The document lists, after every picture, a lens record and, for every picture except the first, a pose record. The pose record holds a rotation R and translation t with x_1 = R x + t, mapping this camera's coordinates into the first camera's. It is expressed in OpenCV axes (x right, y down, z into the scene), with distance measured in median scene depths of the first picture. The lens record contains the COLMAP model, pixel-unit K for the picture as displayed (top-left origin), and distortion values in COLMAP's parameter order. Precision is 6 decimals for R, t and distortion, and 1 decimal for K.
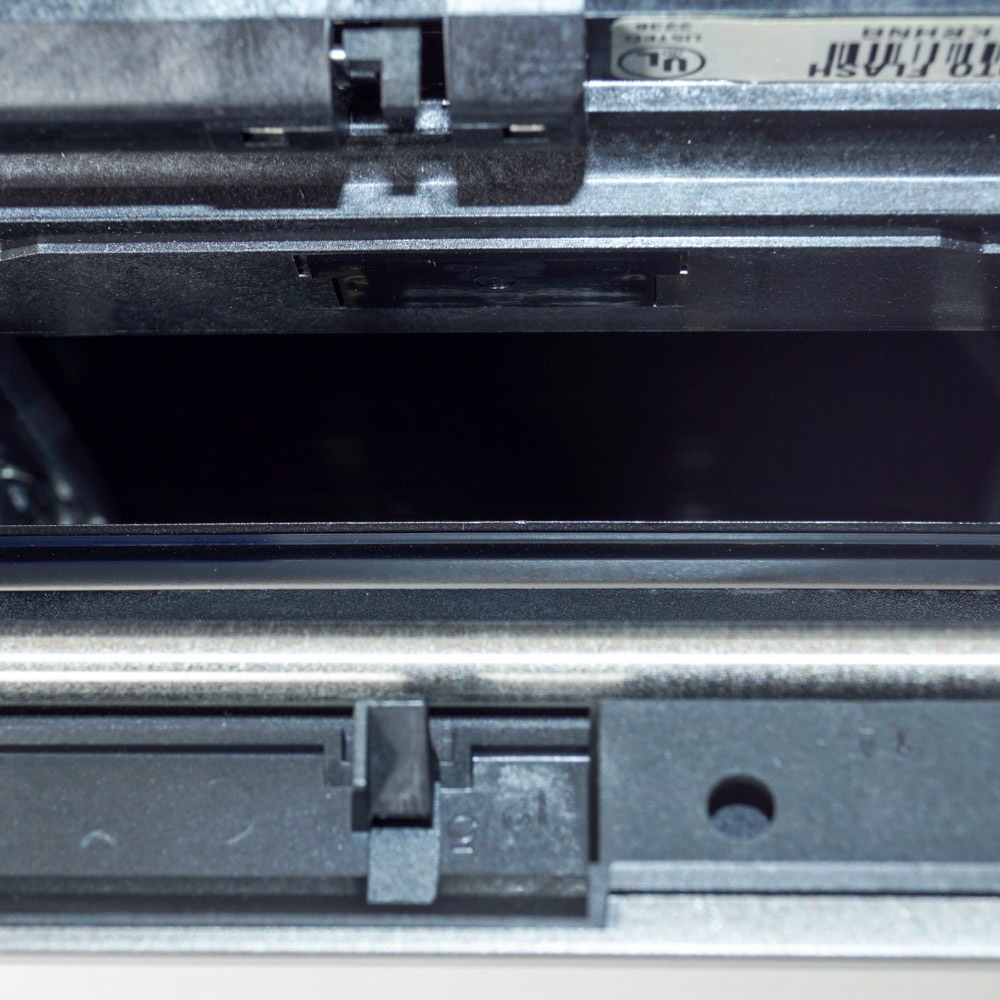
lens RADIAL K [[3267.7, 0, 499.7], [0, 3267.7, 499.9], [0, 0, 1]] dist [-0.248144, 0.000000]
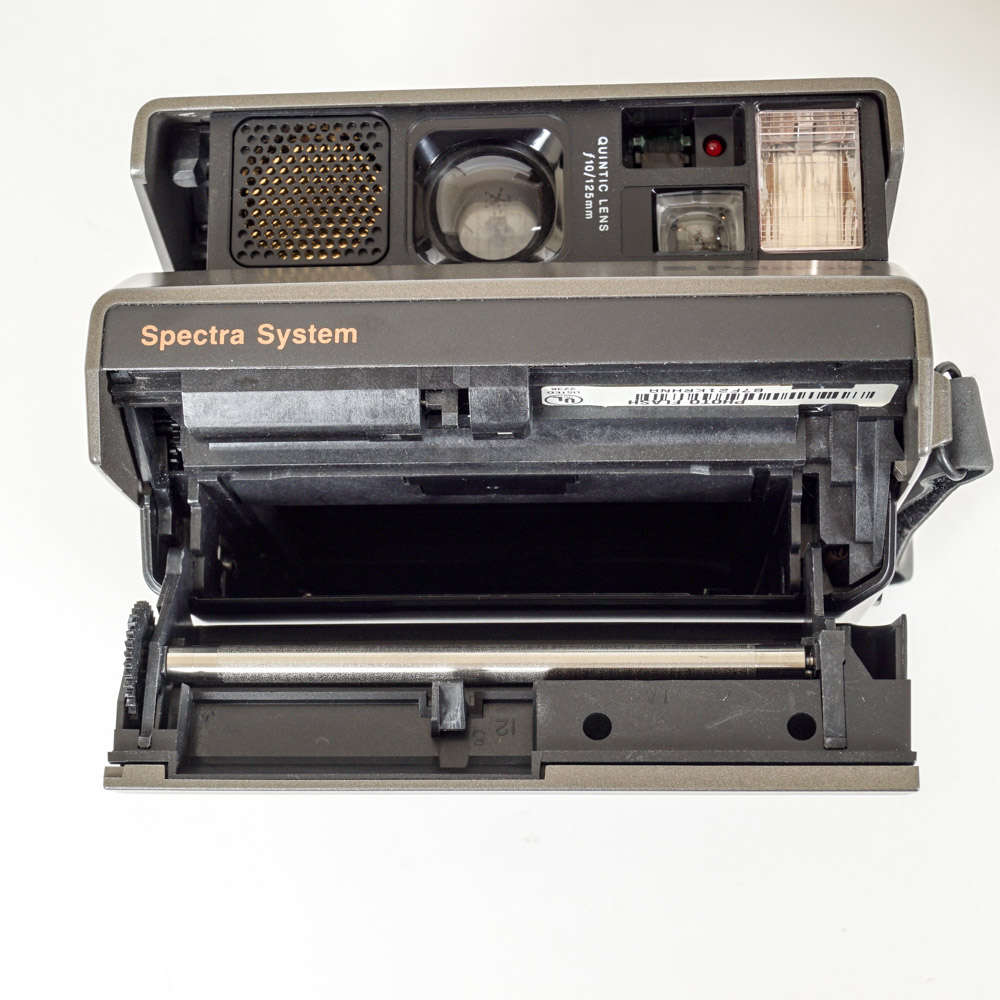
lens RADIAL K [[1996.6, 0, 497.3], [0, 1996.6, 500.2], [0, 0, 1]] dist [-0.024453, 0.000000]
pose [[0.999967, -0.004978, -0.006400, 0.012043], [0.004923, 0.999952, -0.008527, -0.054423], [0.006442, 0.008495, 0.999943, -0.426428]]
